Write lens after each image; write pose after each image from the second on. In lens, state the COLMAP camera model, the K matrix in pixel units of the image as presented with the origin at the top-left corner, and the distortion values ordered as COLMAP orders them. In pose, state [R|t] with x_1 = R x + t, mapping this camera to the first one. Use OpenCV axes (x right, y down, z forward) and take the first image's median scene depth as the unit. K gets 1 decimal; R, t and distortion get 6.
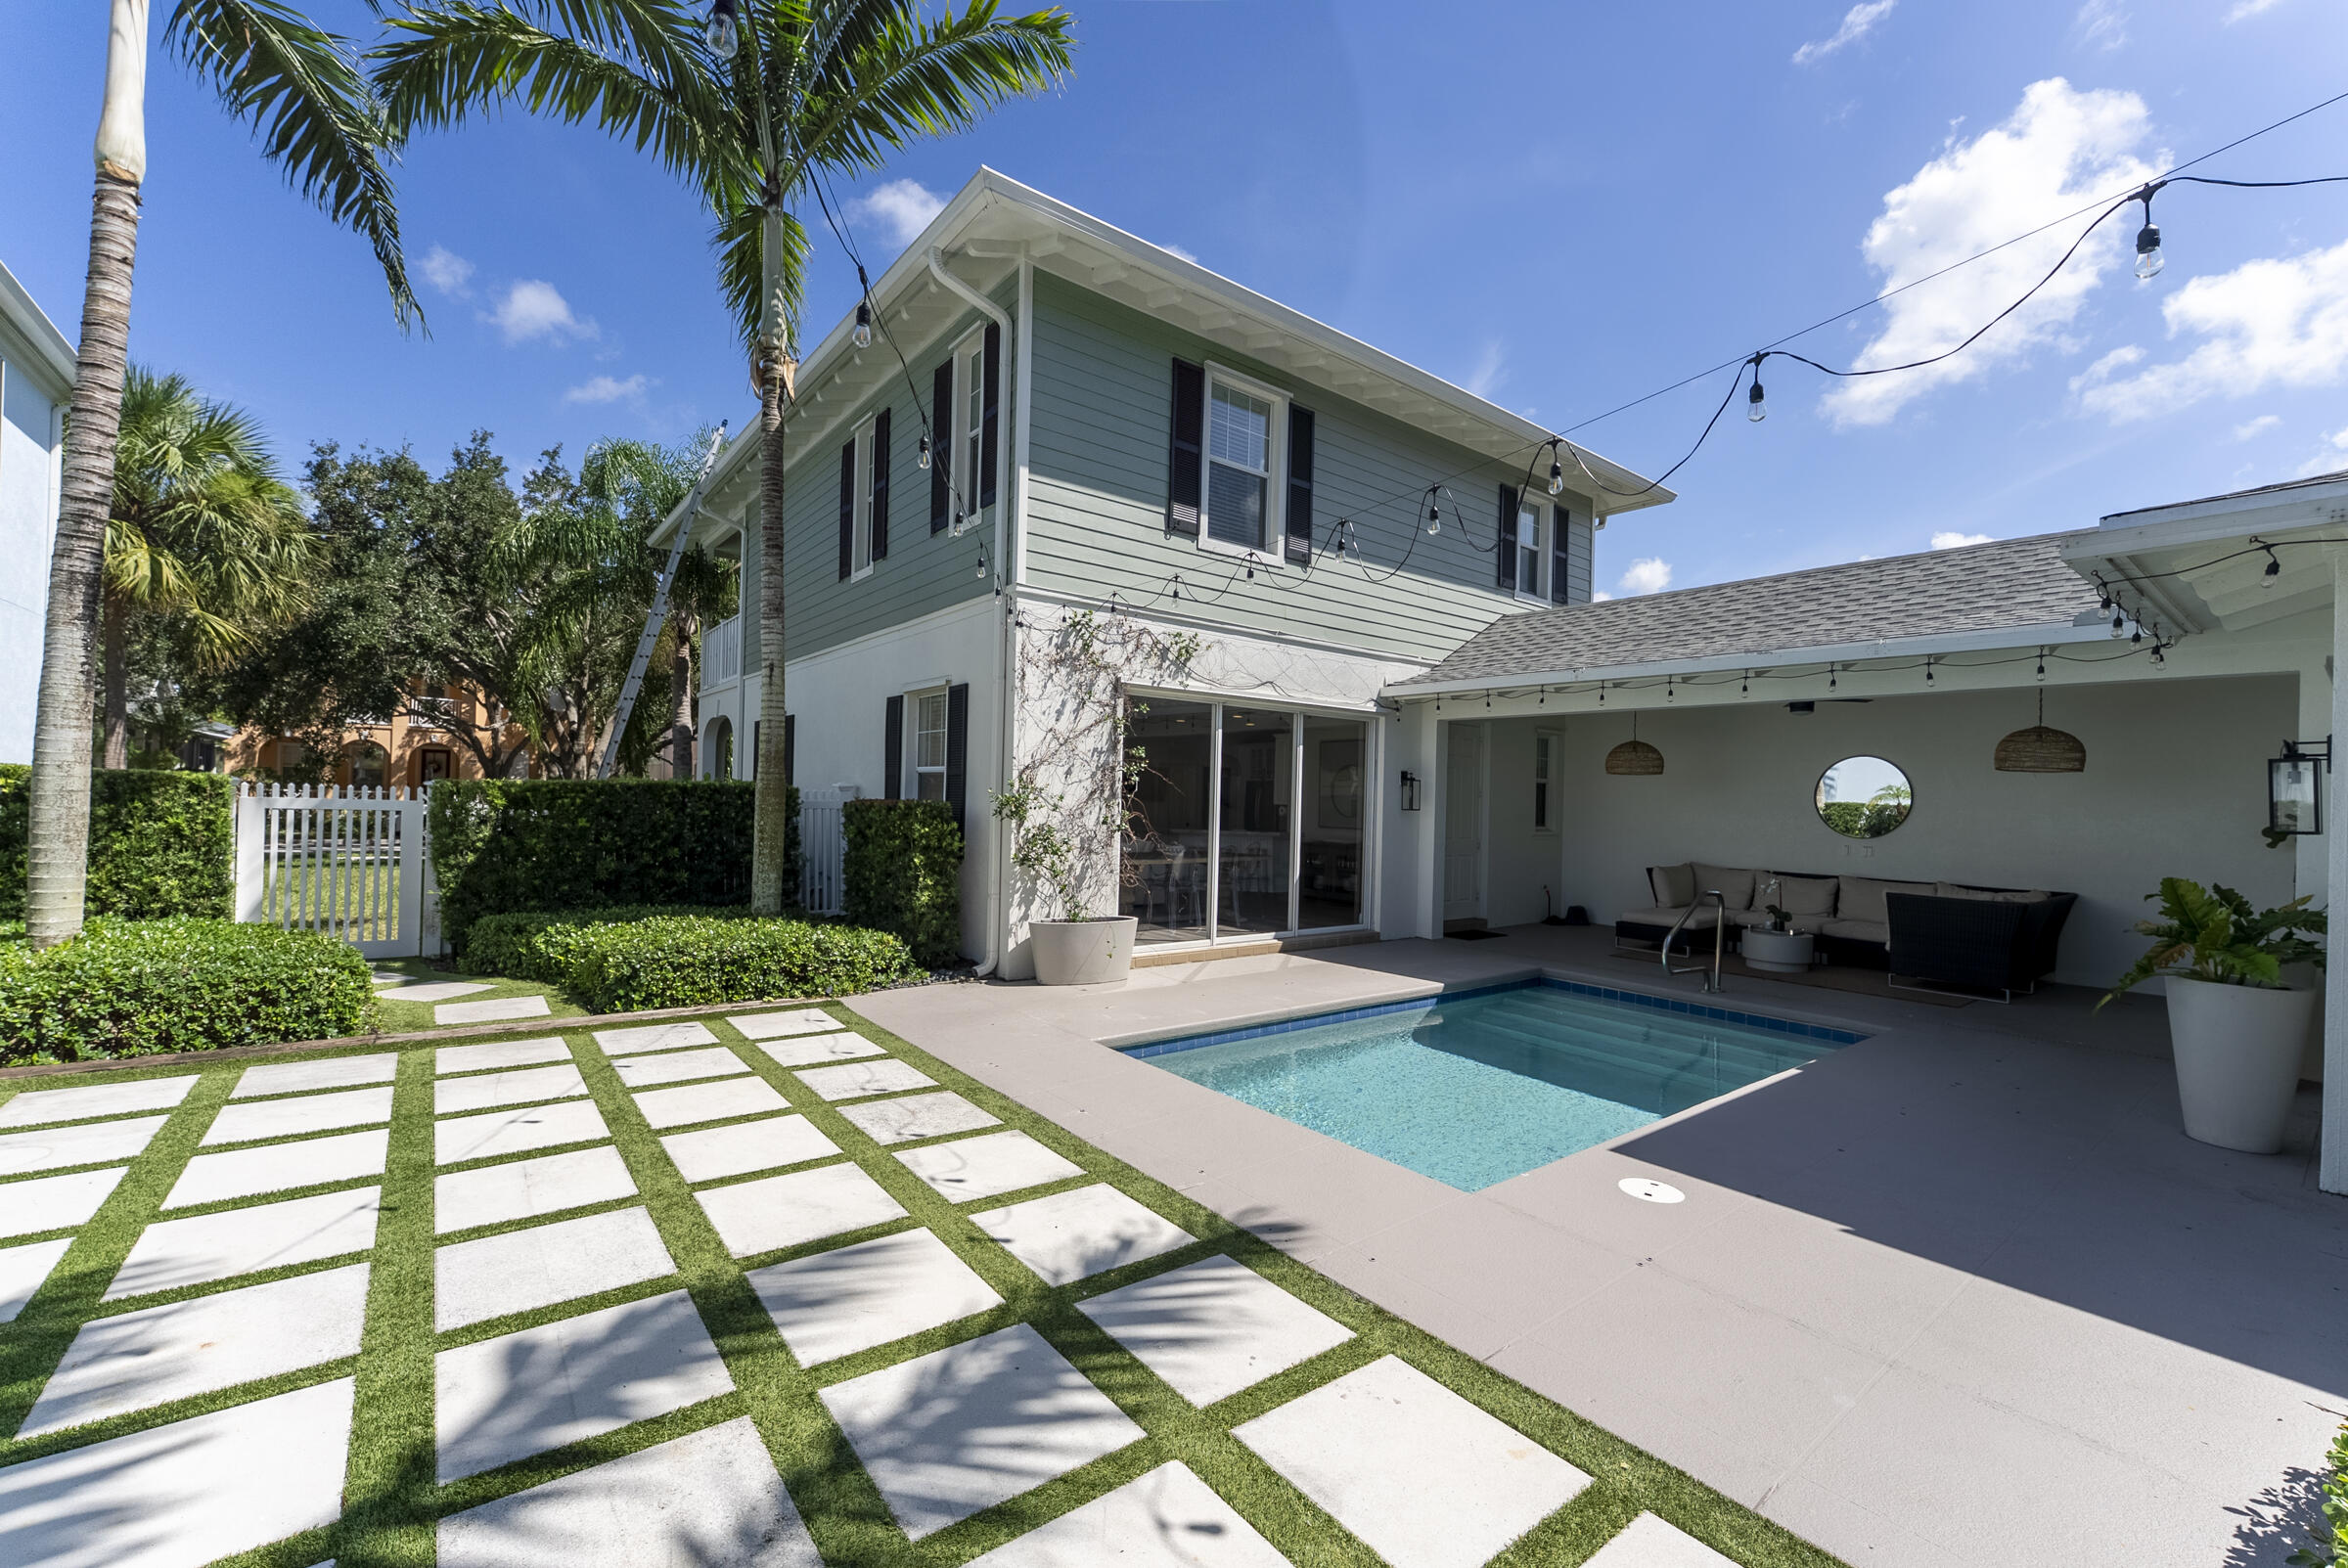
lens RADIAL K [[955.8, 0, 1174.4], [0, 955.8, 798.9], [0, 0, 1]] dist [0.001748, 0.000118]
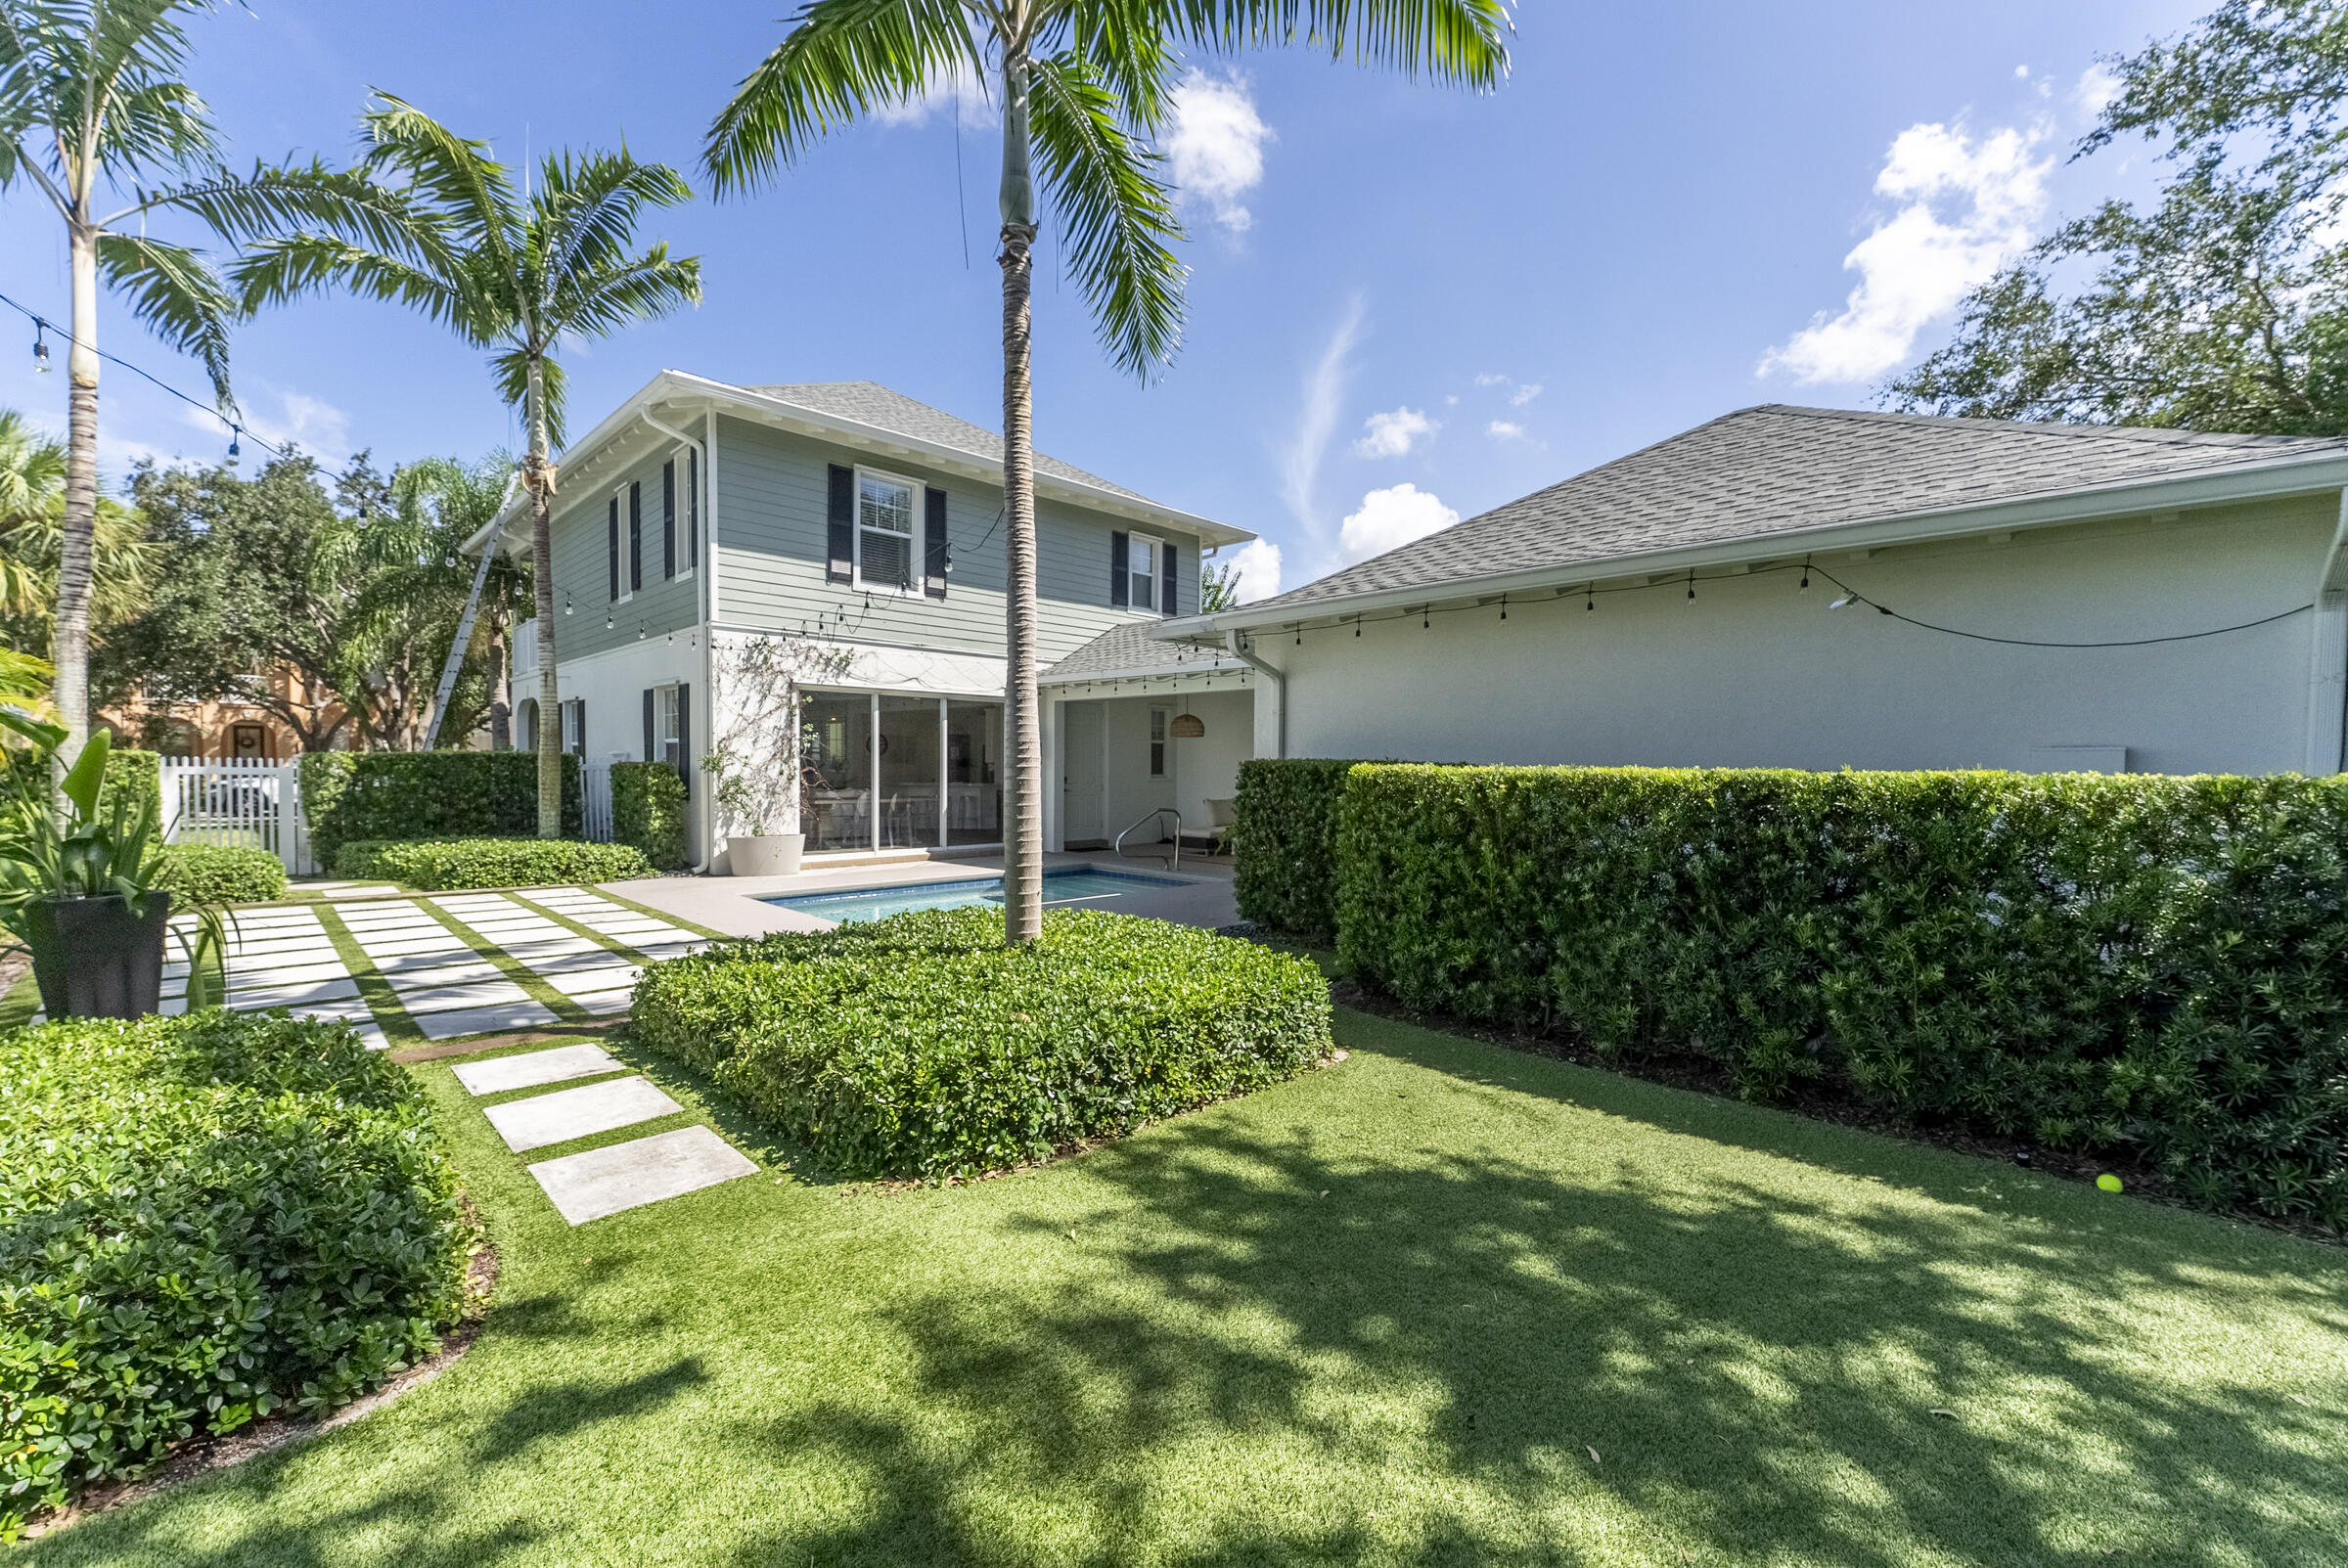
lens RADIAL K [[955.8, 0, 1174.4], [0, 955.8, 798.9], [0, 0, 1]] dist [0.001748, 0.000118]
pose [[0.992238, -0.021851, 0.122416, 0.343152], [0.017042, 0.999046, 0.040197, 0.012975], [-0.123178, -0.037798, 0.991665, -0.574224]]
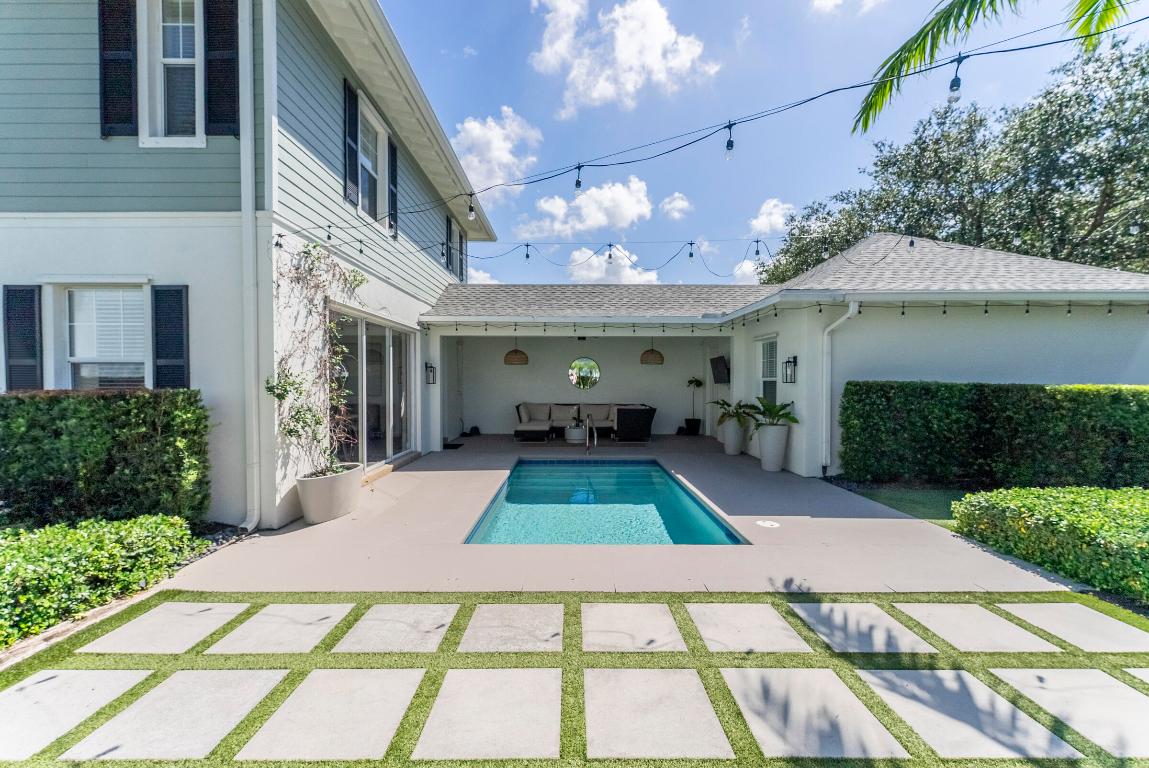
lens RADIAL K [[467.7, 0, 574.7], [0, 467.7, 391.3], [0, 0, 1]] dist [0.001748, 0.000118]
pose [[0.610055, -0.043938, 0.791140, -0.372457], [0.013535, 0.998894, 0.045039, -0.012669], [-0.792243, -0.016768, 0.609975, 0.280564]]
